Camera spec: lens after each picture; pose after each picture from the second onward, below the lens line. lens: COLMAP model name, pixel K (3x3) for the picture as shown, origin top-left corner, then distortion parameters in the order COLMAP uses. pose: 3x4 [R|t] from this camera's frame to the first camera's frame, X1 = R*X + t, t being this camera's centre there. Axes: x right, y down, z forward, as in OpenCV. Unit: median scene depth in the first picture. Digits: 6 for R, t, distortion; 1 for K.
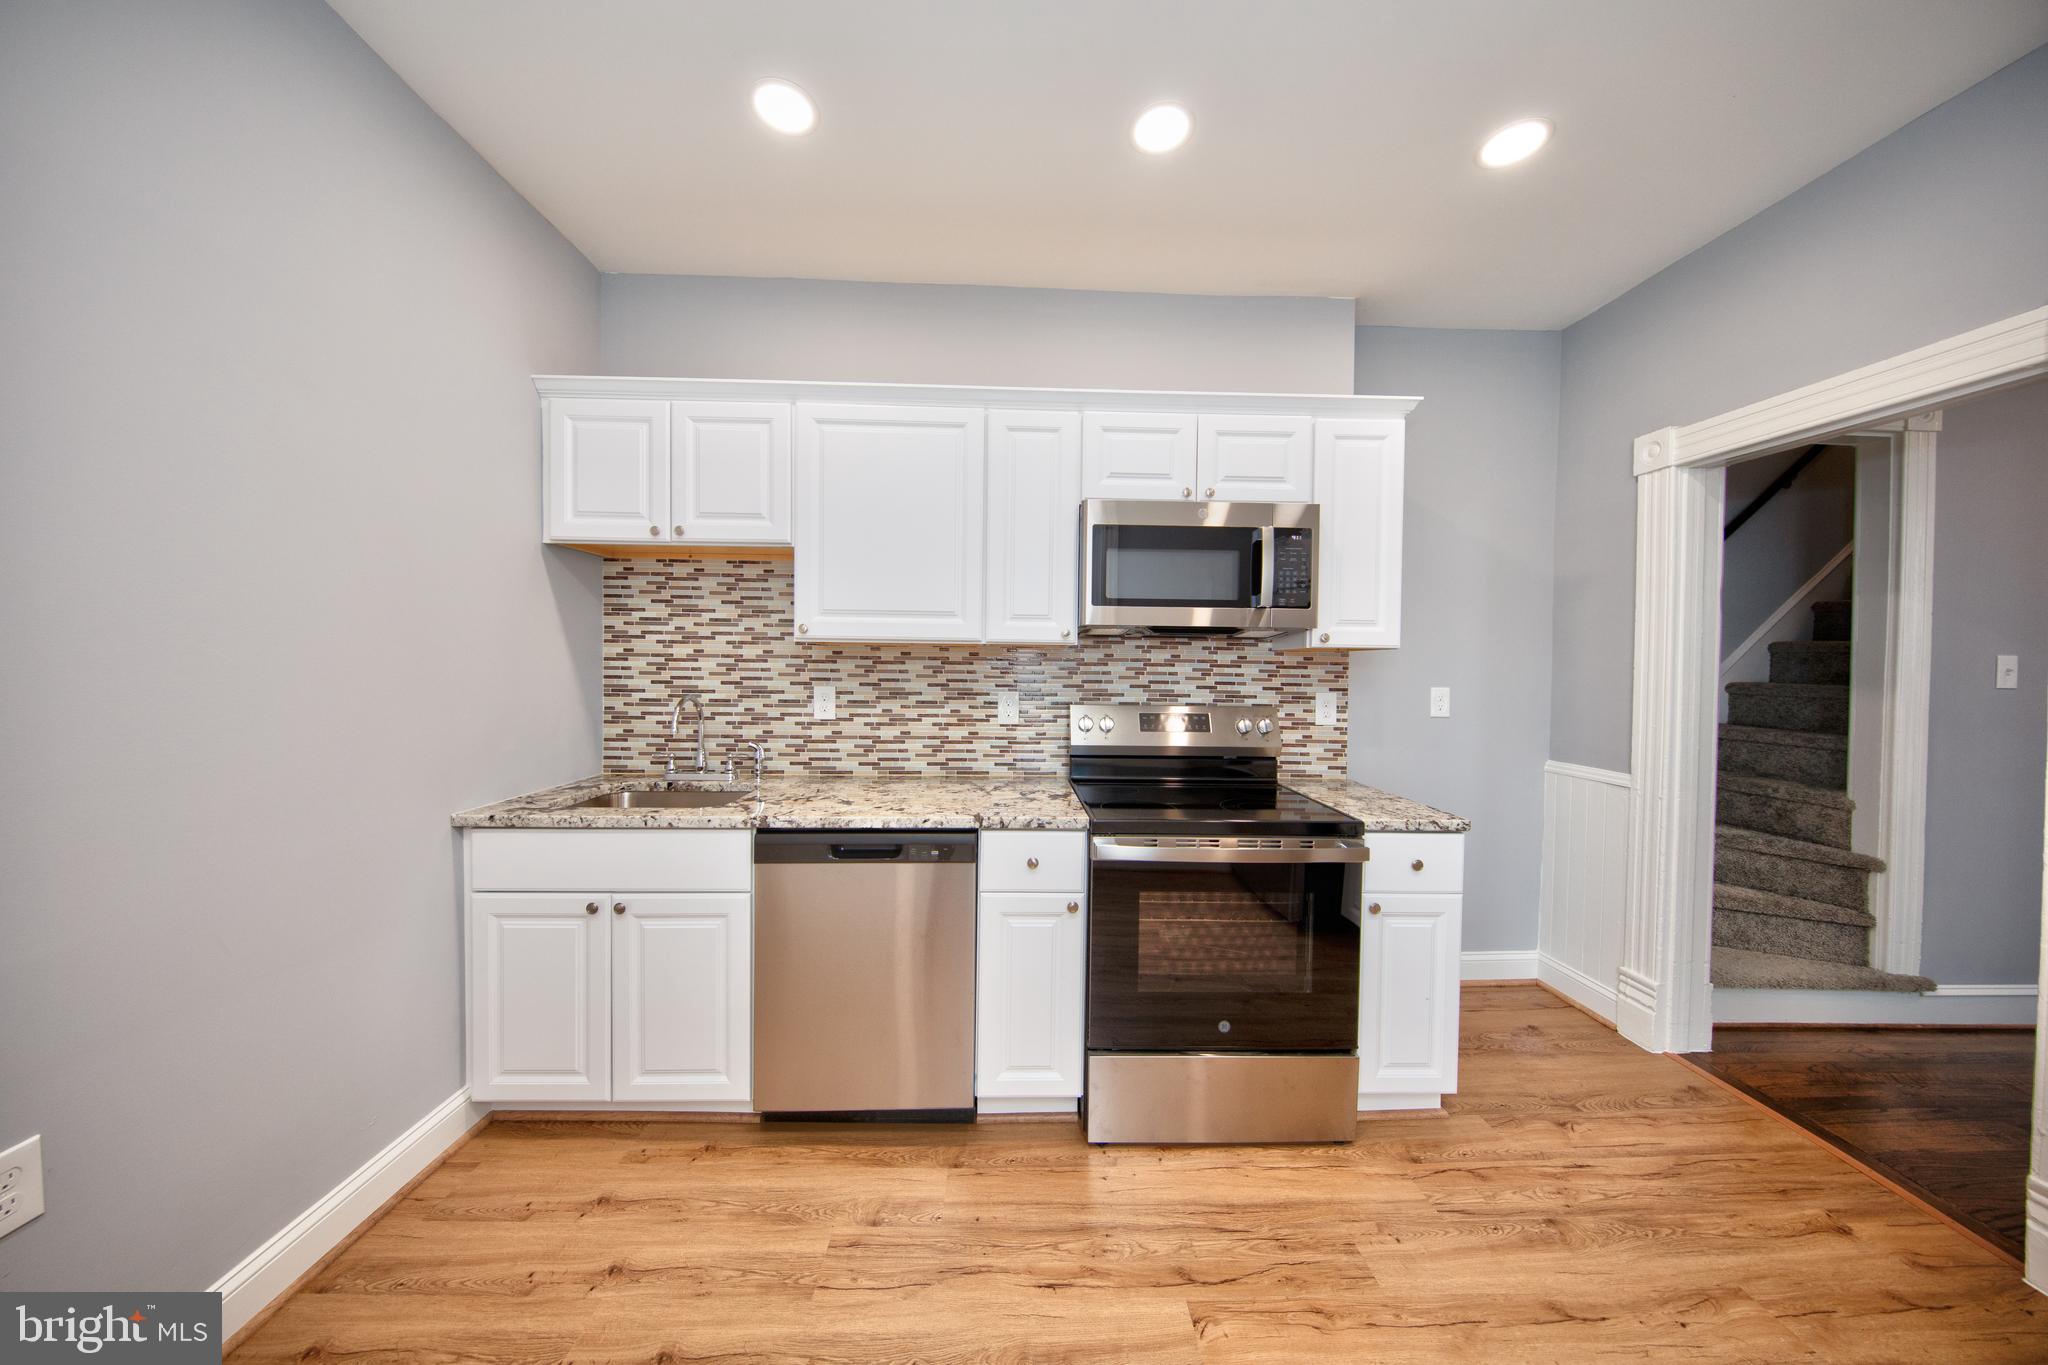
lens RADIAL K [[648.4, 0, 1019.5], [0, 648.4, 672.4], [0, 0, 1]] dist [0.011812, -0.006160]
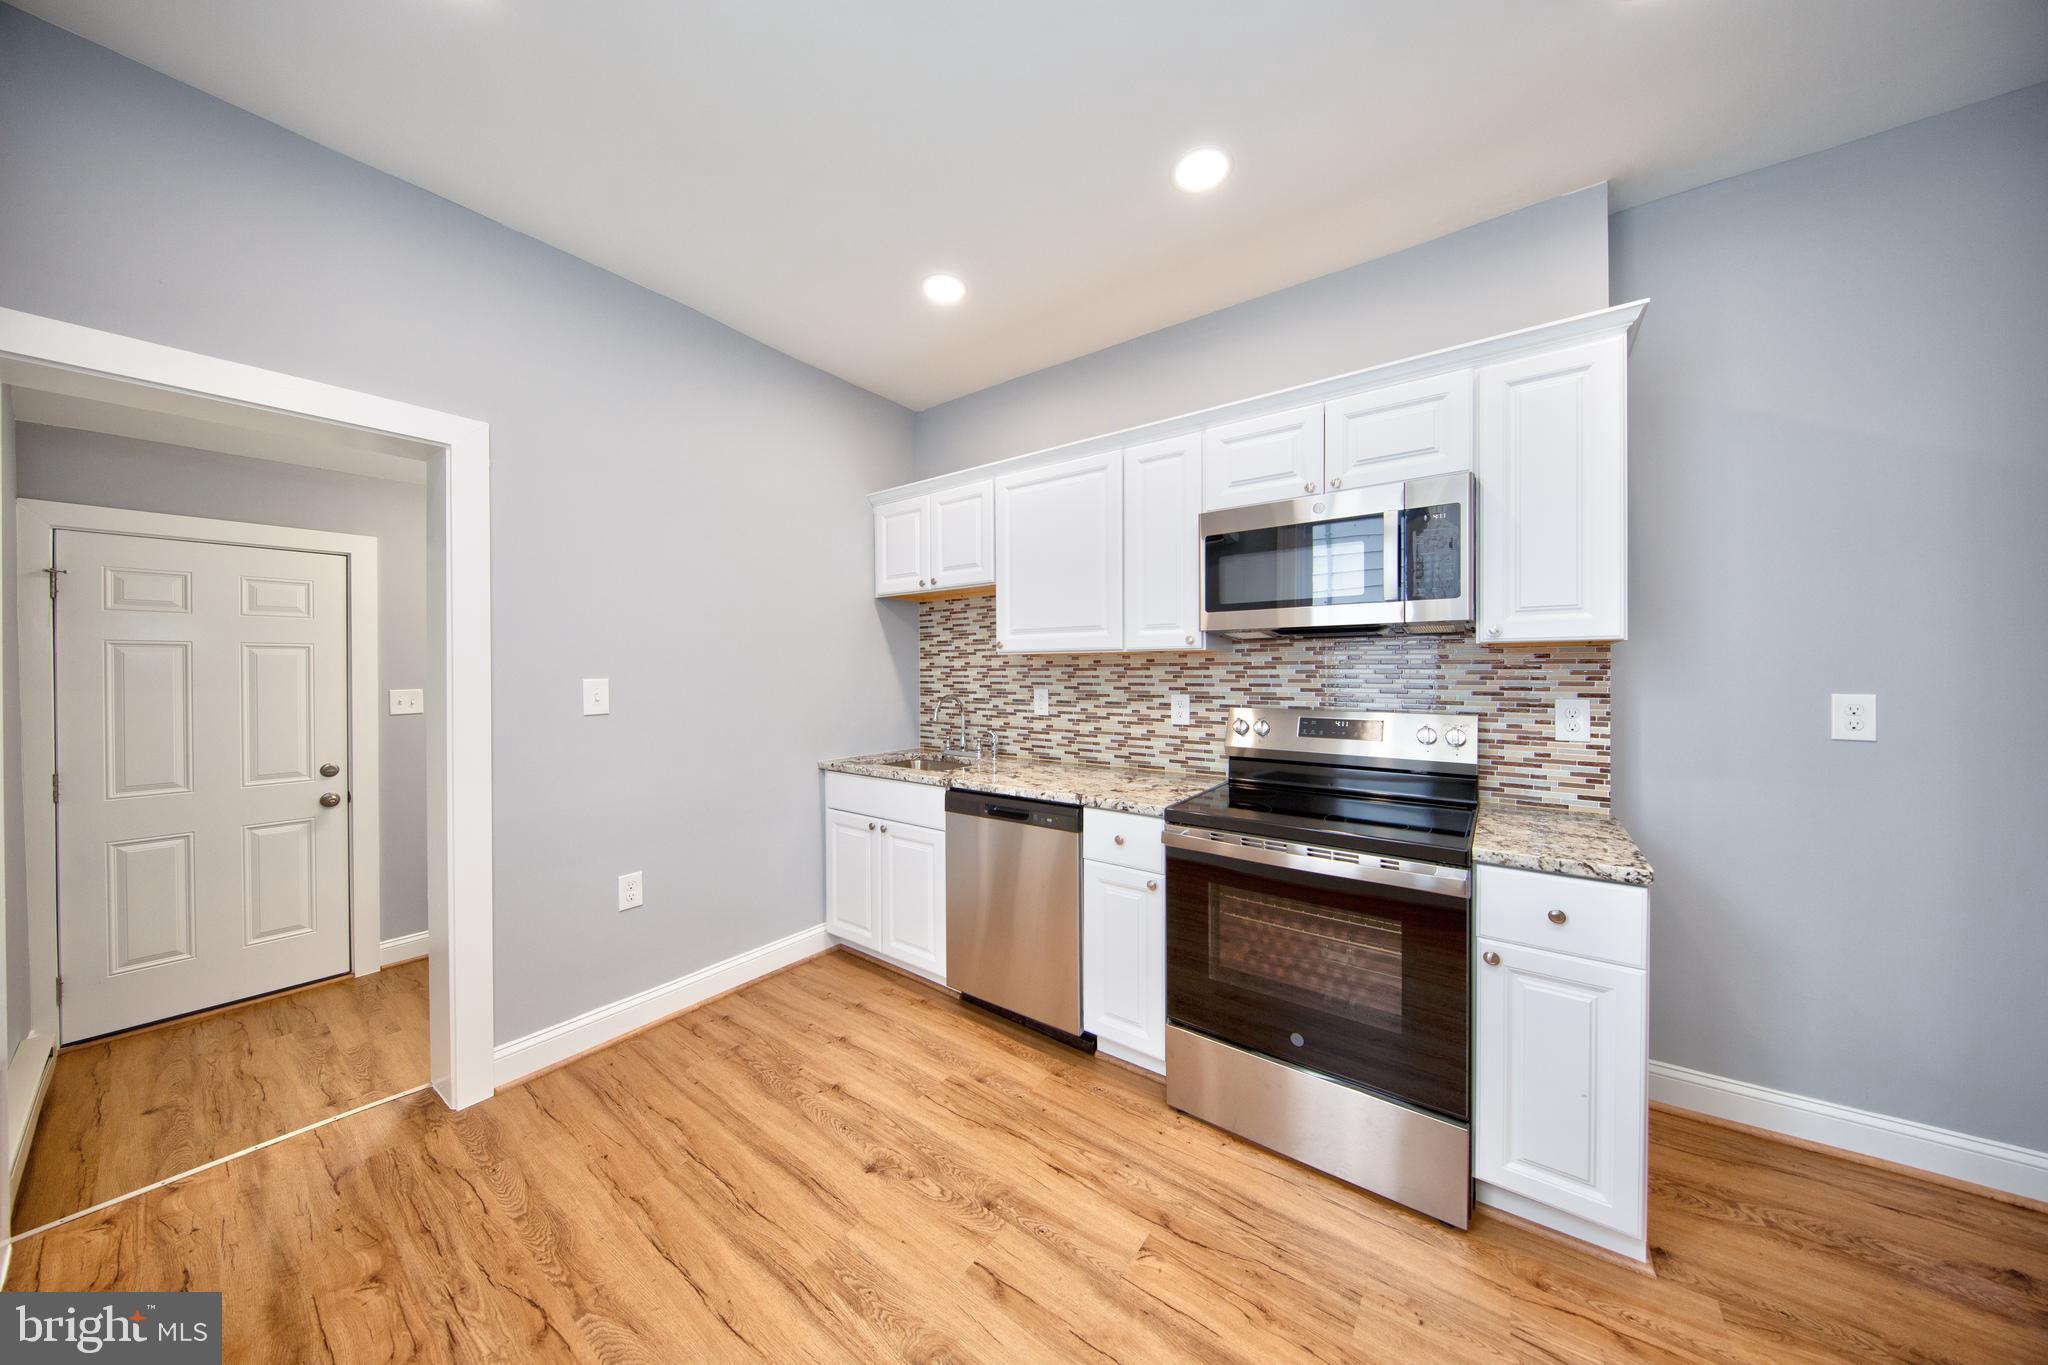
lens RADIAL K [[645.2, 0, 1018.2], [0, 645.2, 670.8], [0, 0, 1]] dist [0.012589, -0.006666]
pose [[0.784251, -0.015156, -0.620258, 0.522114], [0.005950, 0.999839, -0.016908, 0.008073], [0.620415, 0.009569, 0.784215, -0.016688]]
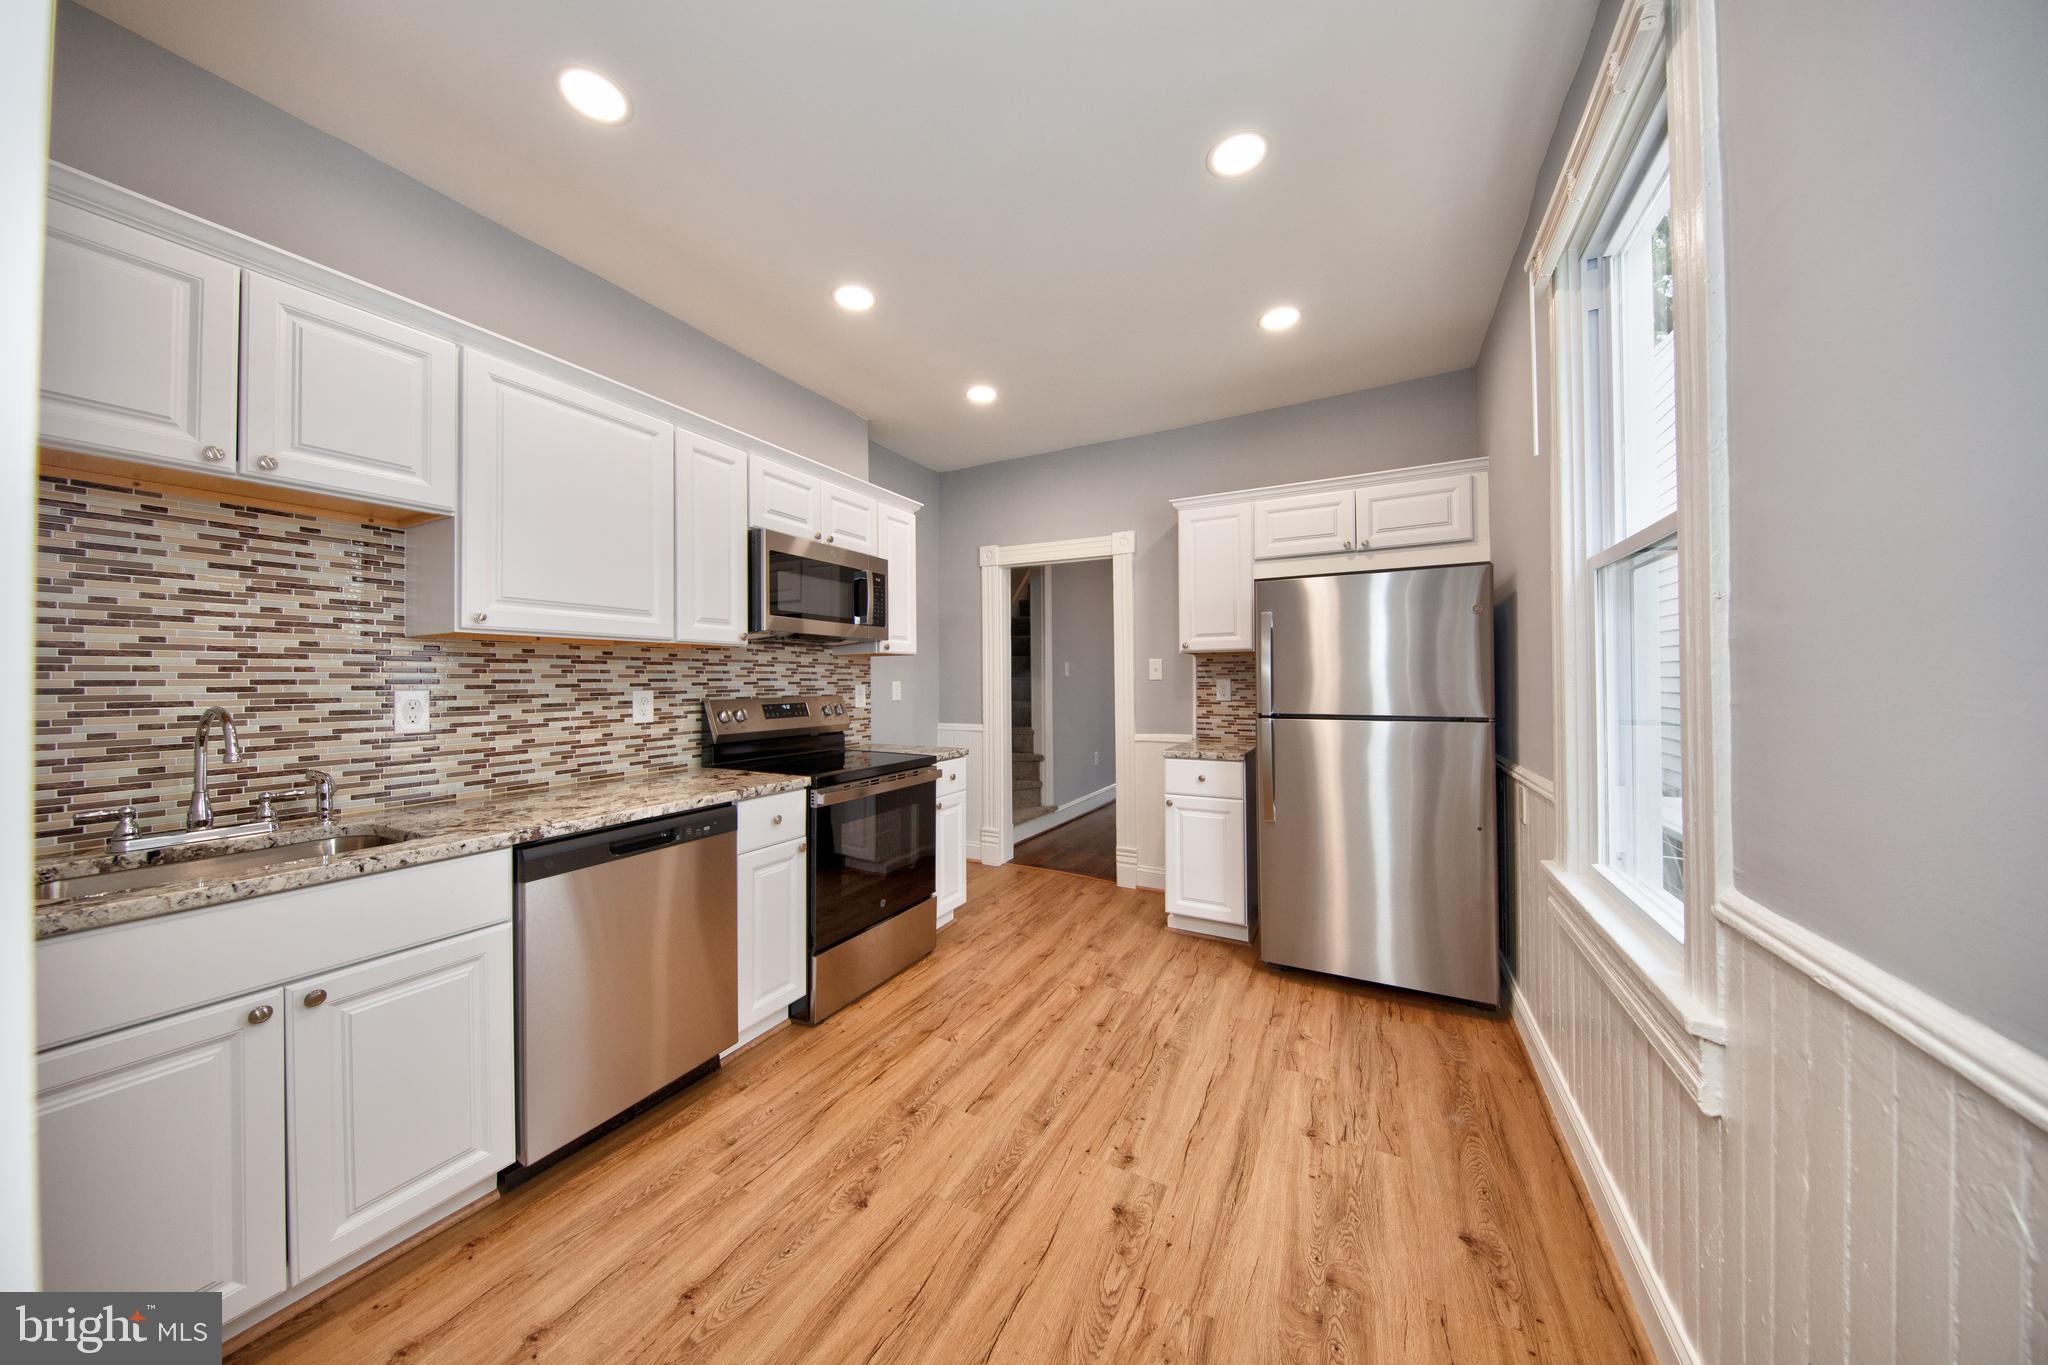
lens RADIAL K [[645.2, 0, 1018.2], [0, 645.2, 670.8], [0, 0, 1]] dist [0.012589, -0.006666]
pose [[0.494745, -0.003249, 0.869032, -0.722957], [0.024473, 0.999648, -0.010195, 0.027473], [-0.868694, 0.026312, 0.494650, -0.019659]]
